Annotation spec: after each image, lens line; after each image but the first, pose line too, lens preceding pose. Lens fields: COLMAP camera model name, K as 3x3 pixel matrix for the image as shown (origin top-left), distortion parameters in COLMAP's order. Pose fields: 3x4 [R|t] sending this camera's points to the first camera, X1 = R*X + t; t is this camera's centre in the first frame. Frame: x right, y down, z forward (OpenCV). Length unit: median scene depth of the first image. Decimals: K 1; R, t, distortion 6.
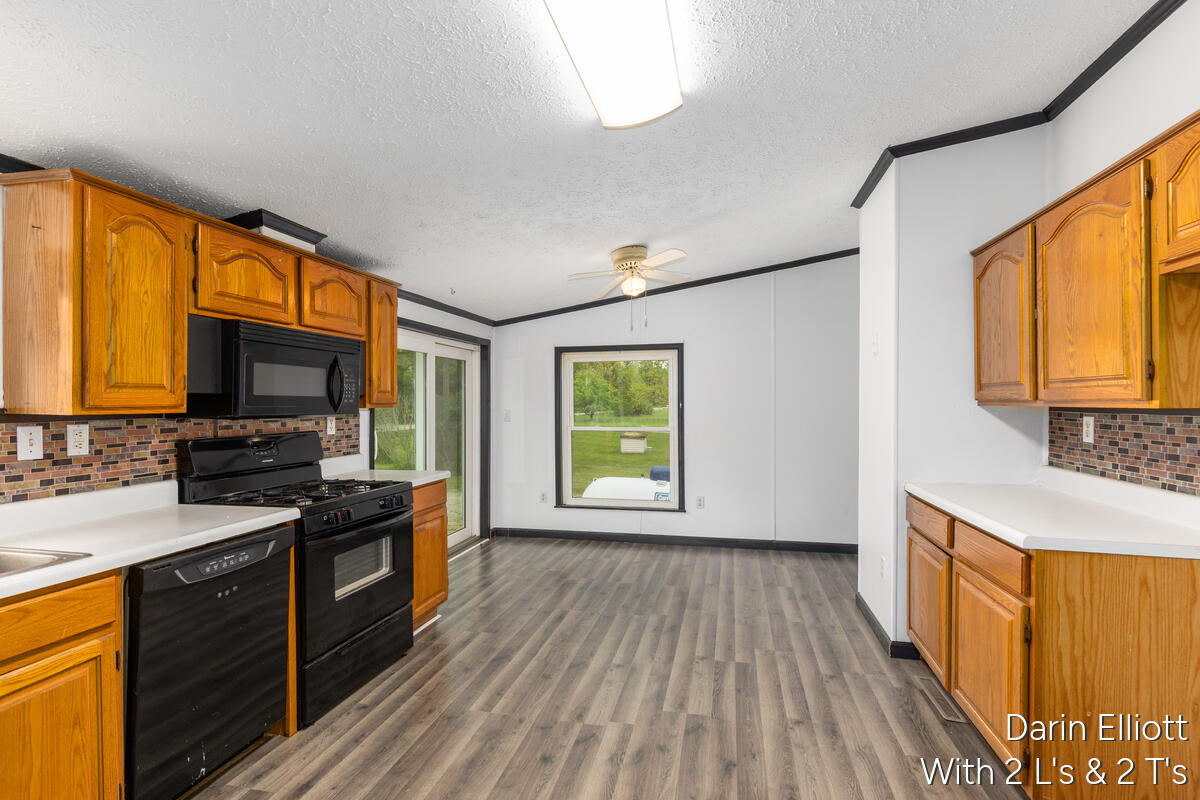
lens RADIAL K [[554.6, 0, 598.6], [0, 554.6, 405.0], [0, 0, 1]] dist [0.002300, 0.000896]
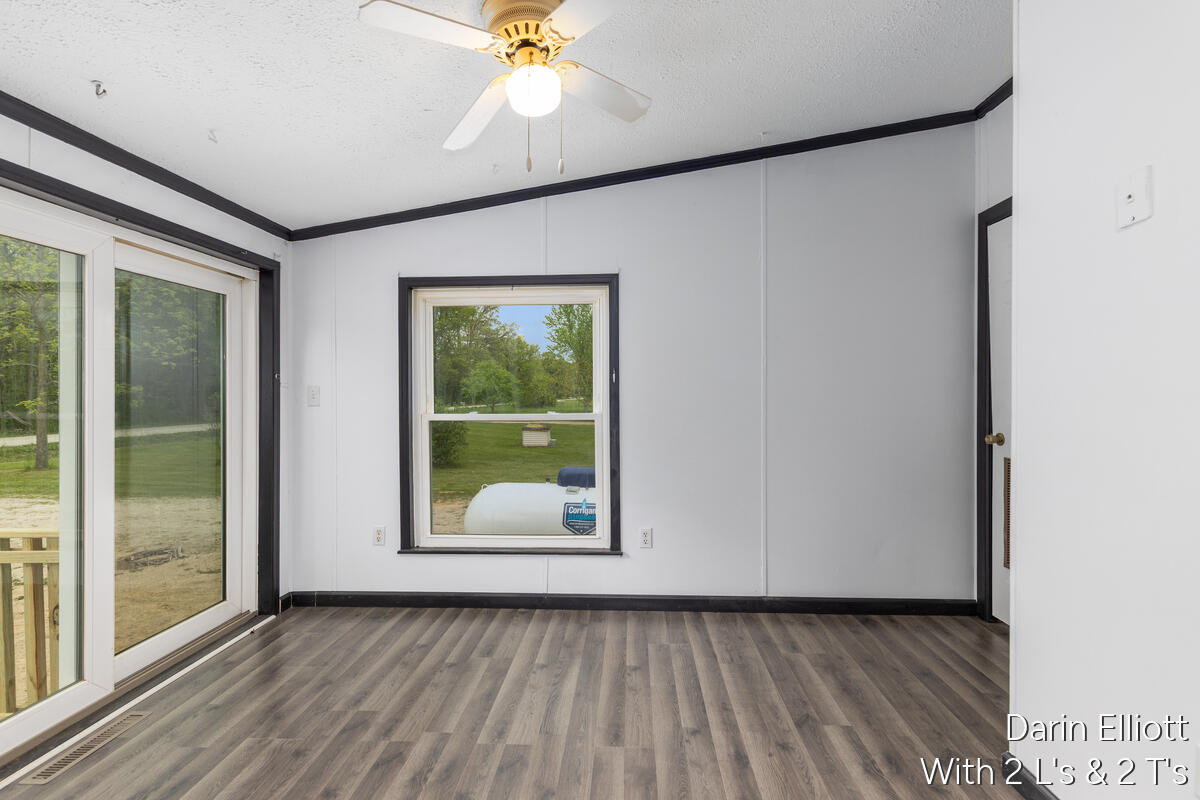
lens RADIAL K [[554.6, 0, 604.2], [0, 554.6, 400.7], [0, 0, 1]] dist [0.002300, 0.000896]
pose [[0.983072, -0.000795, 0.183218, 0.025947], [-0.000500, 0.999975, 0.007020, 0.020665], [-0.183219, -0.006992, 0.983047, 0.391344]]
